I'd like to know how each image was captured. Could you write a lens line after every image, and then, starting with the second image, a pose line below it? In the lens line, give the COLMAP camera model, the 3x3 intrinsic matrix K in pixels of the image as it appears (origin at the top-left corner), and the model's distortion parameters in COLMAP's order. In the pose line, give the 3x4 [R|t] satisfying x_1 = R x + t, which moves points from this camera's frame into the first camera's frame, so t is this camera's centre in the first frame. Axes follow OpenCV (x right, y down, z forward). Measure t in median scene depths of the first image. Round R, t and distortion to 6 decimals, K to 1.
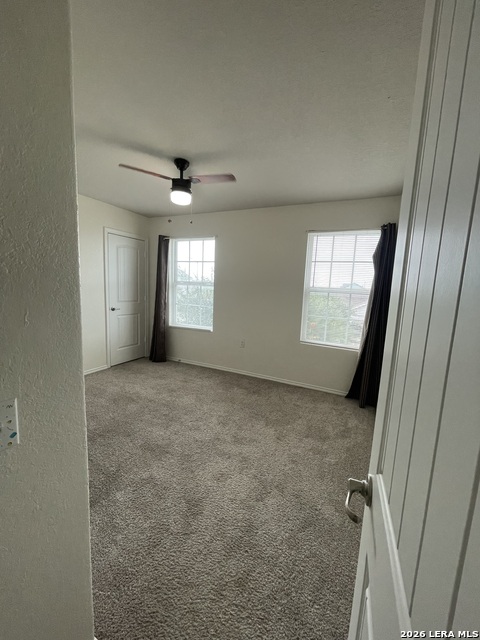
lens RADIAL K [[253.8, 0, 240.6], [0, 253.8, 319.0], [0, 0, 1]] dist [-0.002280, 0.000516]
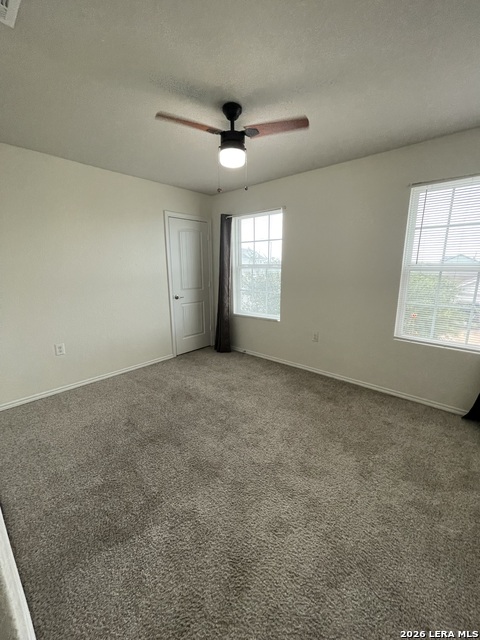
lens RADIAL K [[253.8, 0, 244.6], [0, 253.8, 319.0], [0, 0, 1]] dist [-0.002280, 0.000516]
pose [[0.961931, 0.009140, -0.273139, 0.014202], [0.011196, 0.997284, 0.072800, -0.031090], [0.273063, -0.073086, 0.959216, 0.181202]]
